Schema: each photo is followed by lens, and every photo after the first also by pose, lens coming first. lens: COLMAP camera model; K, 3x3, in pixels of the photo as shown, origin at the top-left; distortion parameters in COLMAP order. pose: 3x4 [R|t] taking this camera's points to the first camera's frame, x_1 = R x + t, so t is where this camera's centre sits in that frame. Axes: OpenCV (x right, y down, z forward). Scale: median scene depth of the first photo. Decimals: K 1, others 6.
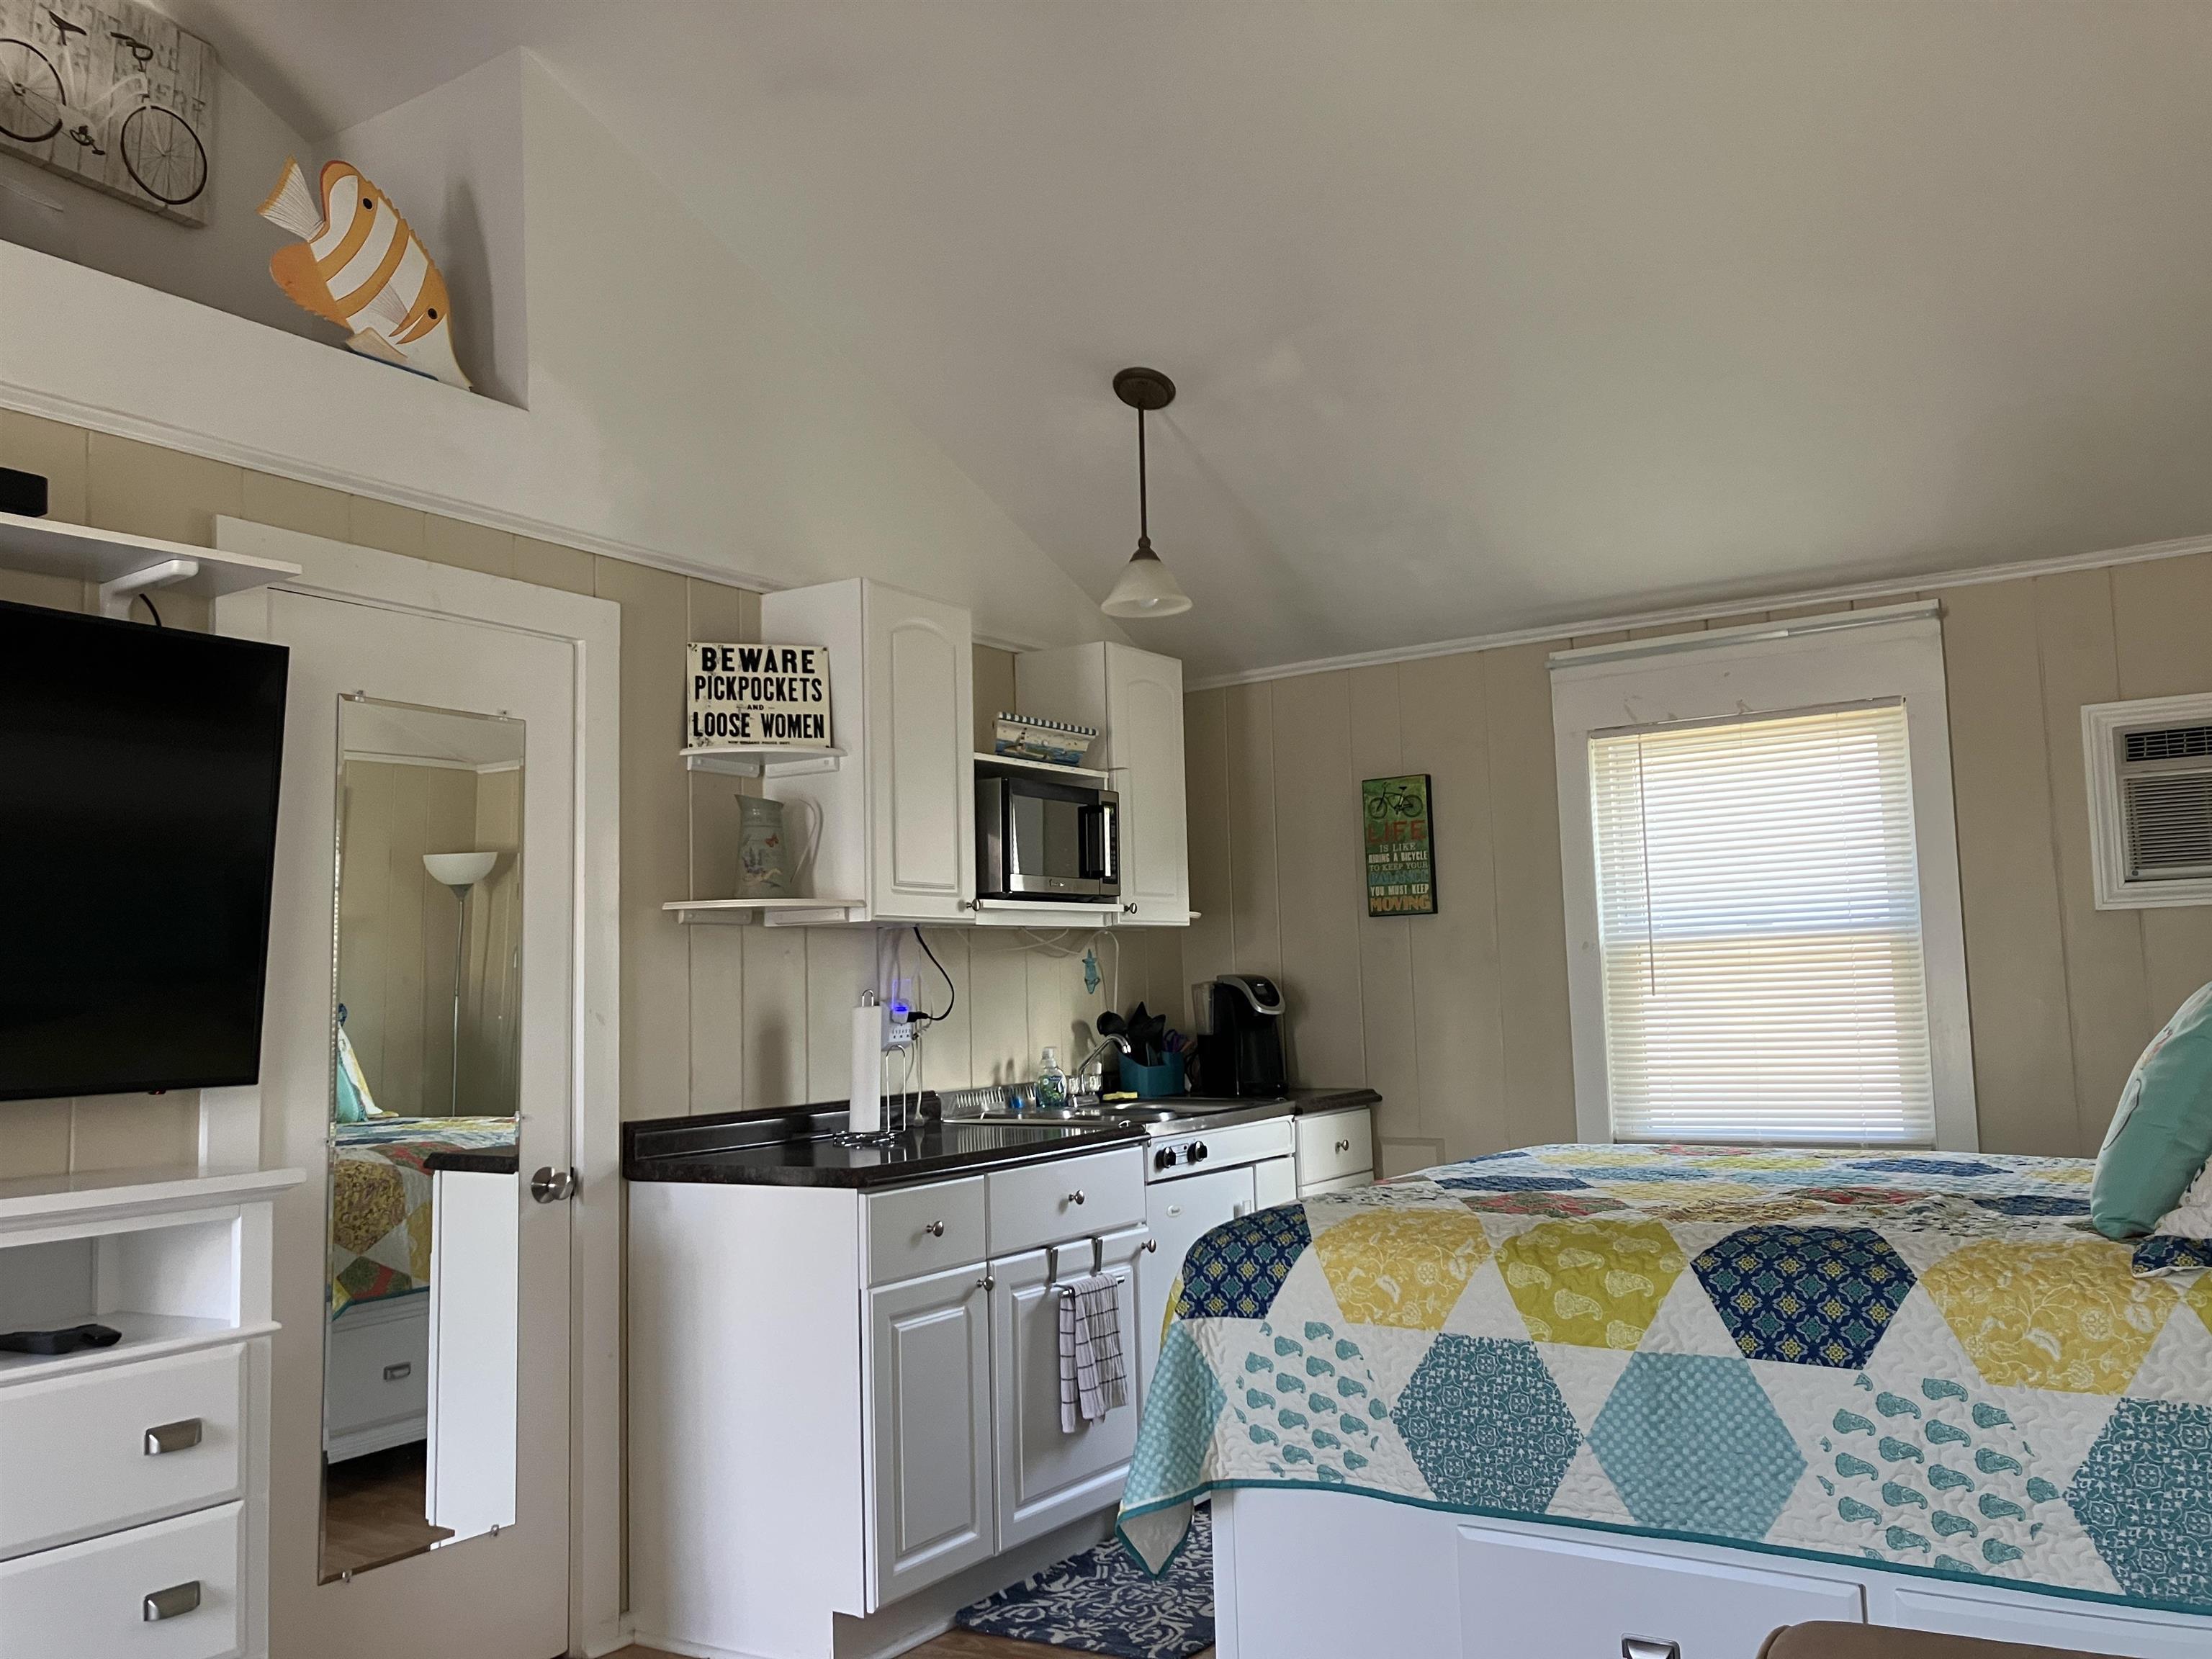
lens RADIAL K [[1838.4, 0, 1110.7], [0, 1838.4, 823.5], [0, 0, 1]] dist [0.041676, -0.035310]
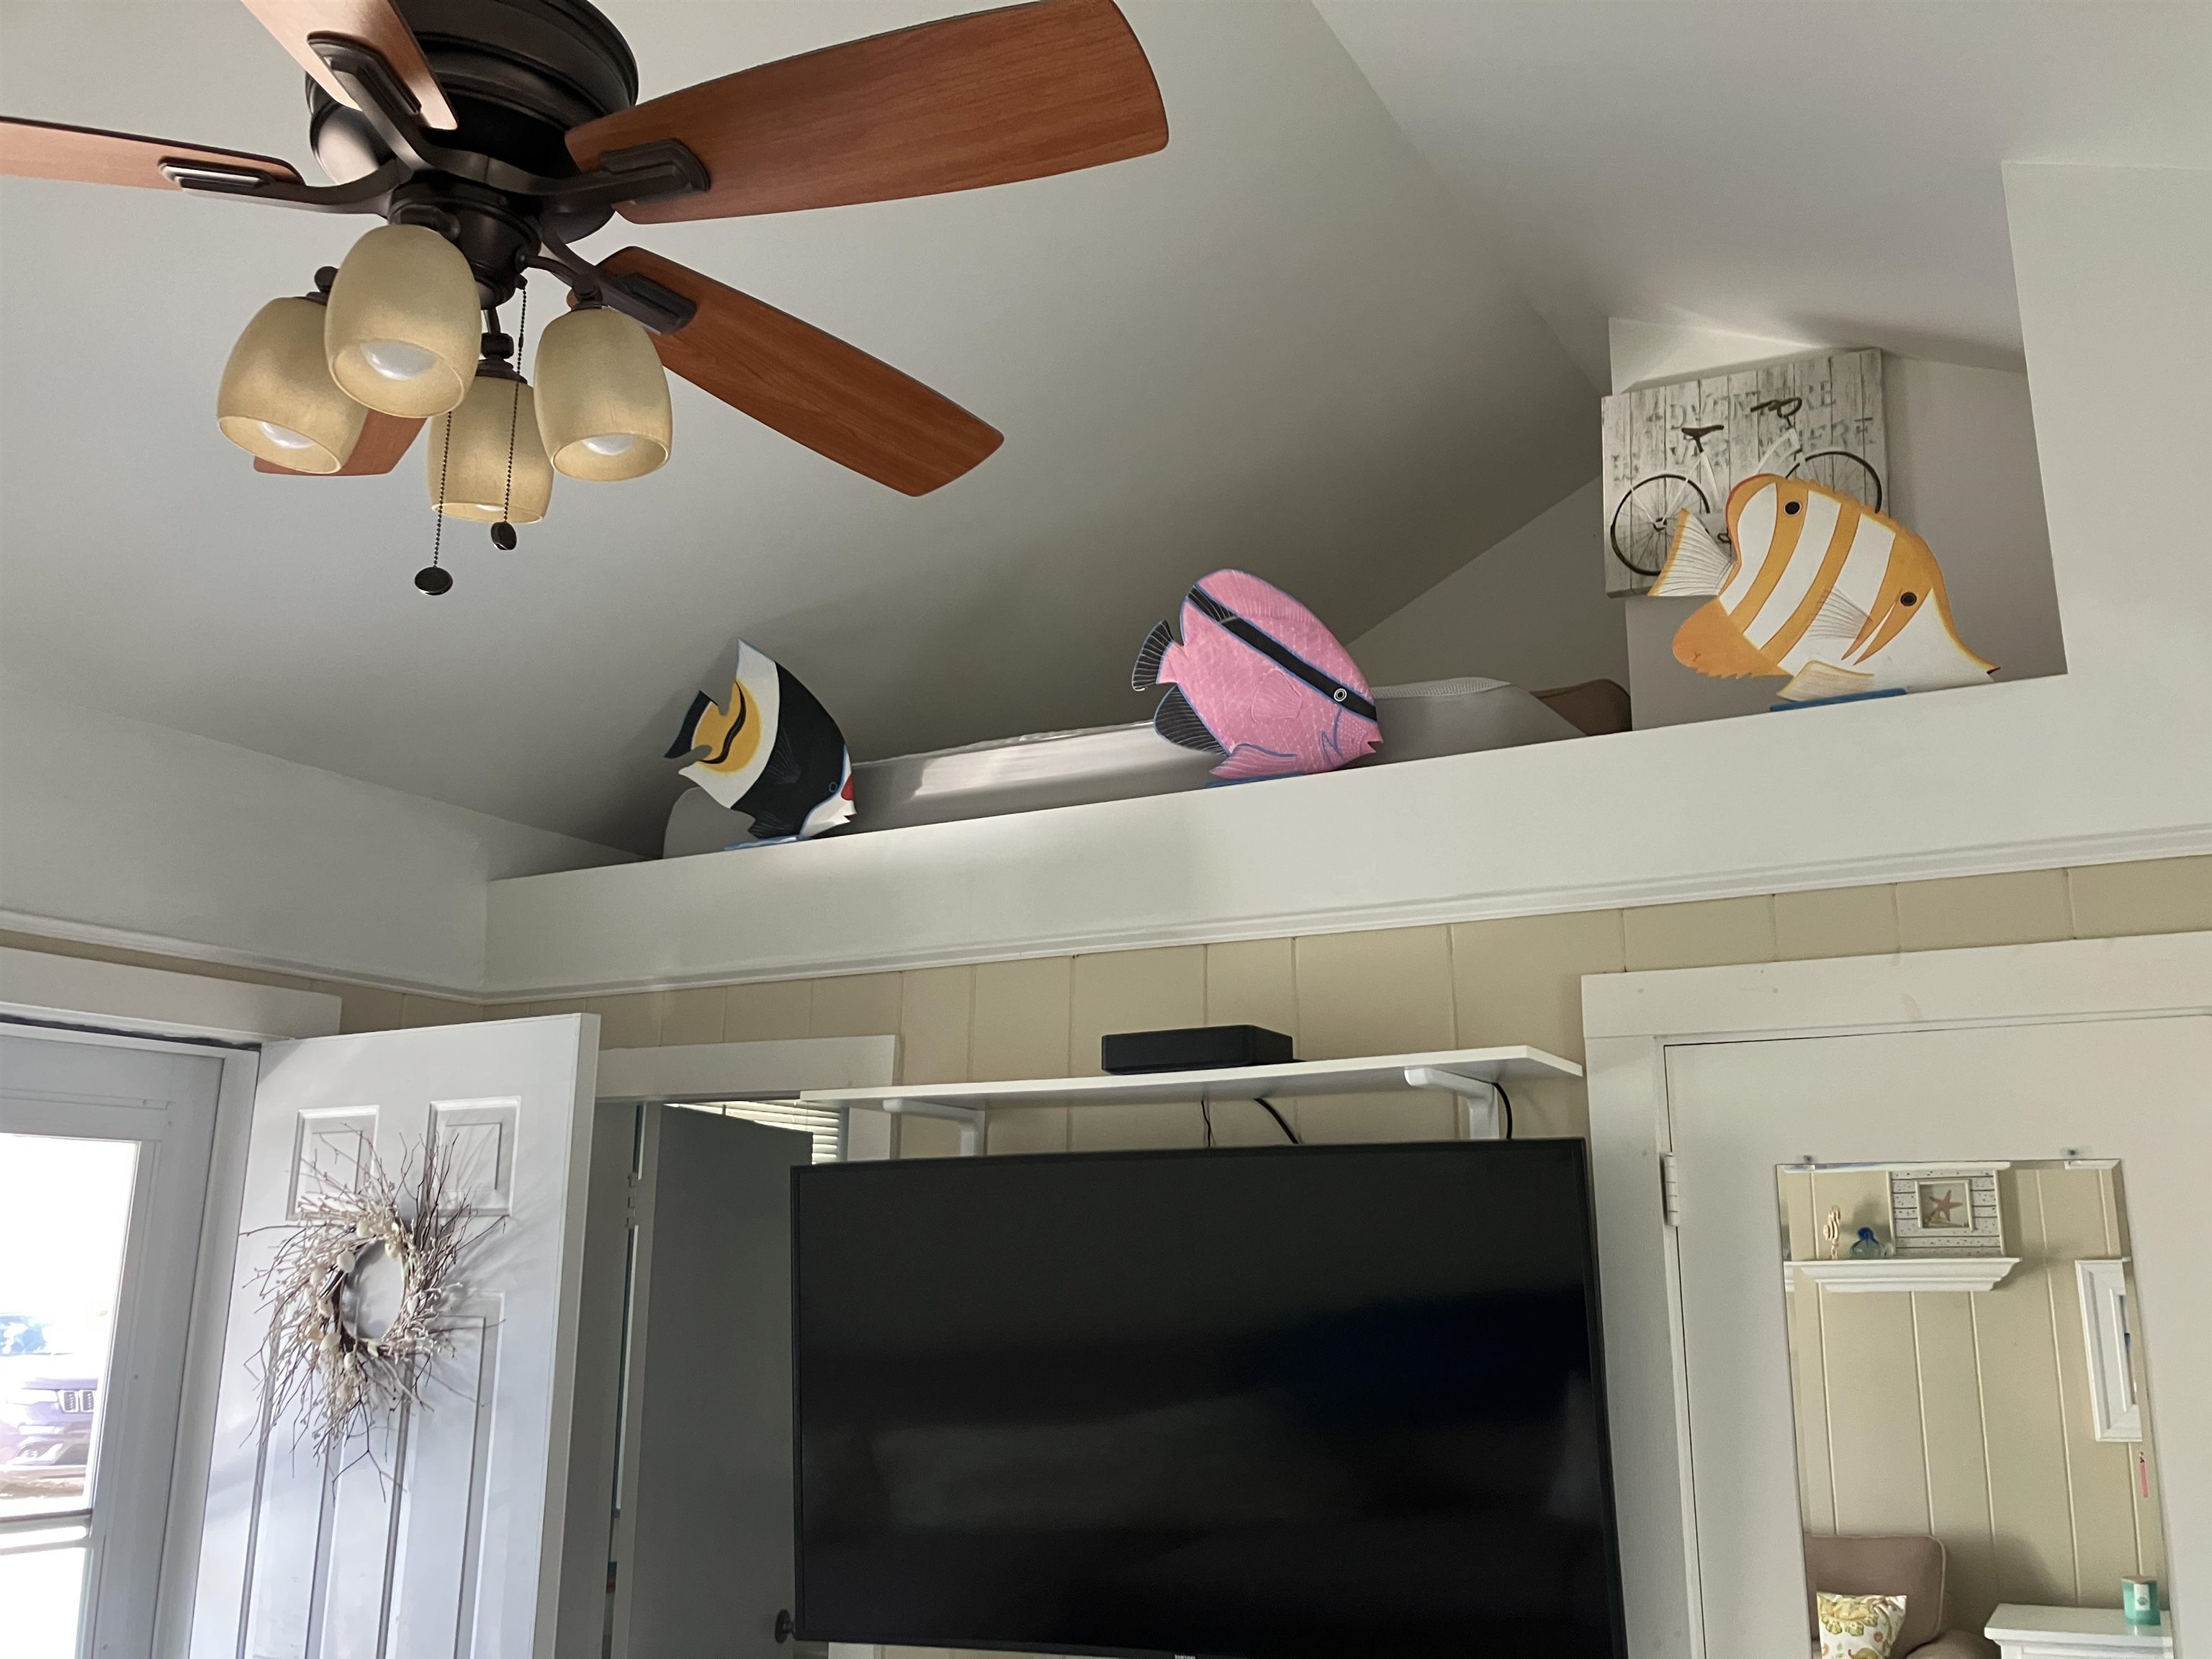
lens RADIAL K [[1838.4, 0, 1117.7], [0, 1838.4, 825.9], [0, 0, 1]] dist [0.041676, -0.035310]
pose [[0.063883, -0.214353, -0.974665, 0.375223], [0.091275, 0.973821, -0.208185, -0.083333], [0.993775, -0.075663, 0.081776, 0.783993]]
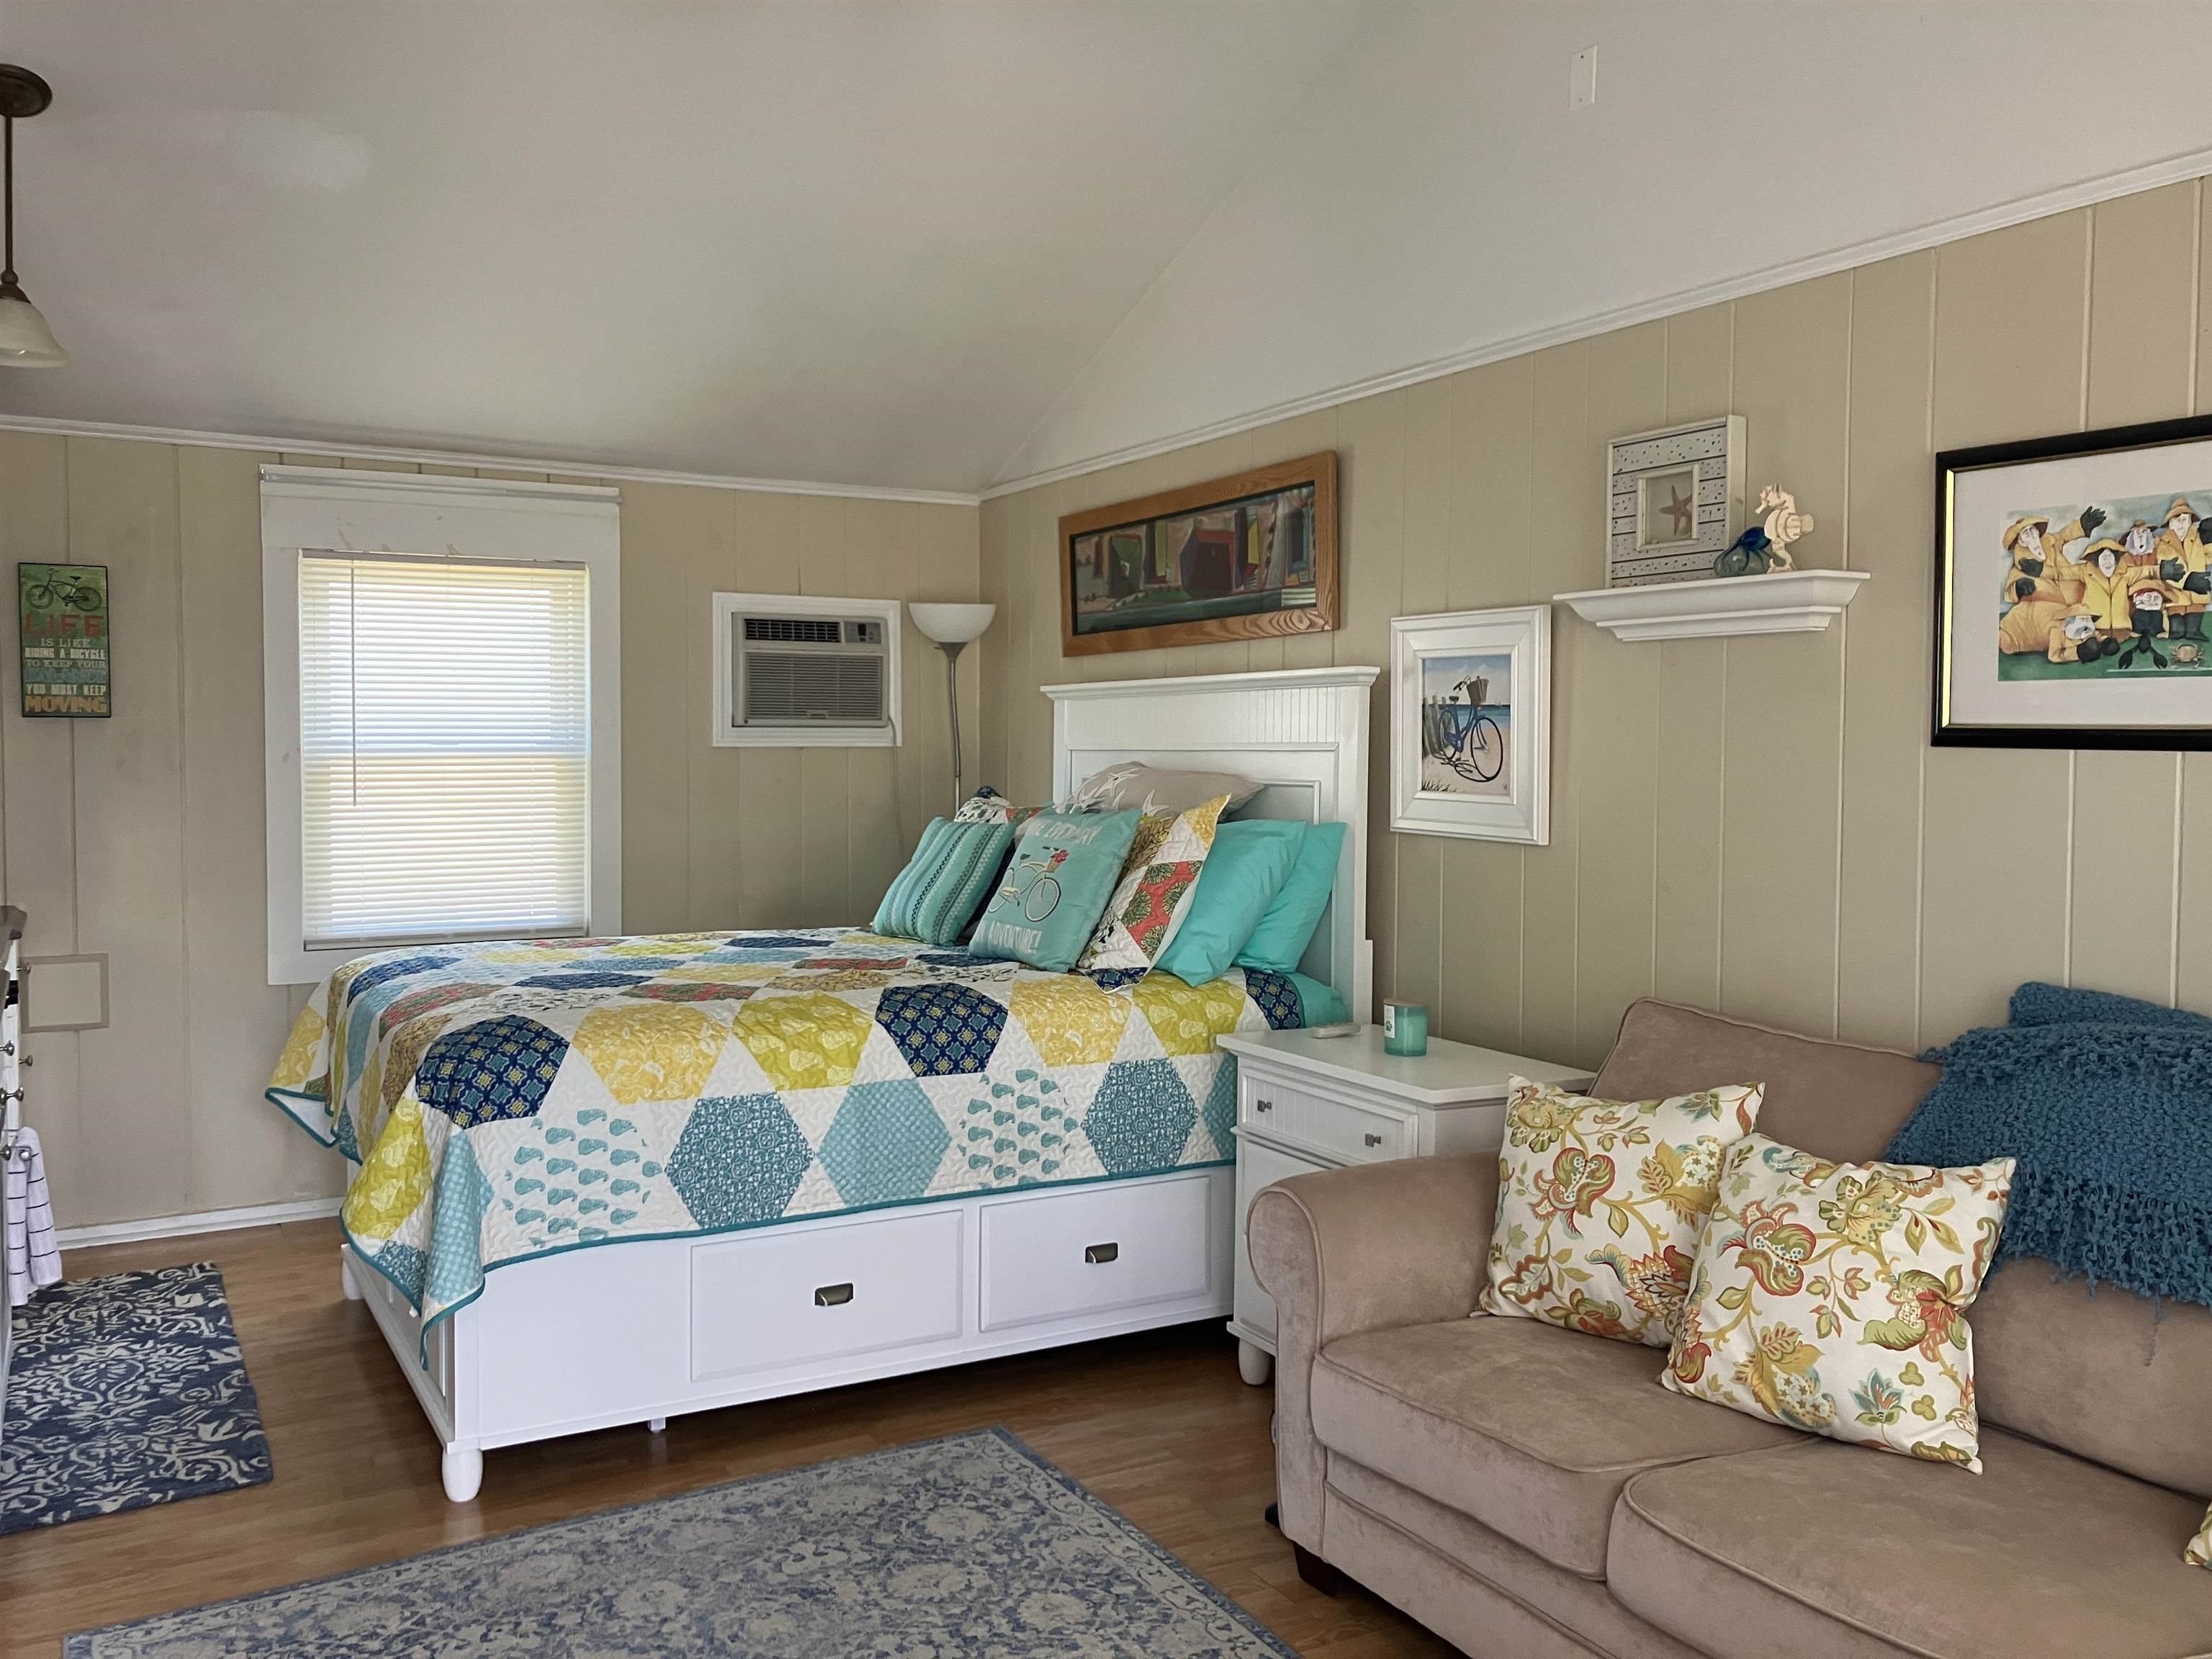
lens RADIAL K [[1838.4, 0, 1088.2], [0, 1838.4, 829.8], [0, 0, 1]] dist [0.041676, -0.035310]
pose [[0.450192, -0.012896, 0.892838, -0.798751], [-0.101263, 0.992708, 0.065398, -0.011709], [-0.887171, -0.119853, 0.445604, 0.231877]]
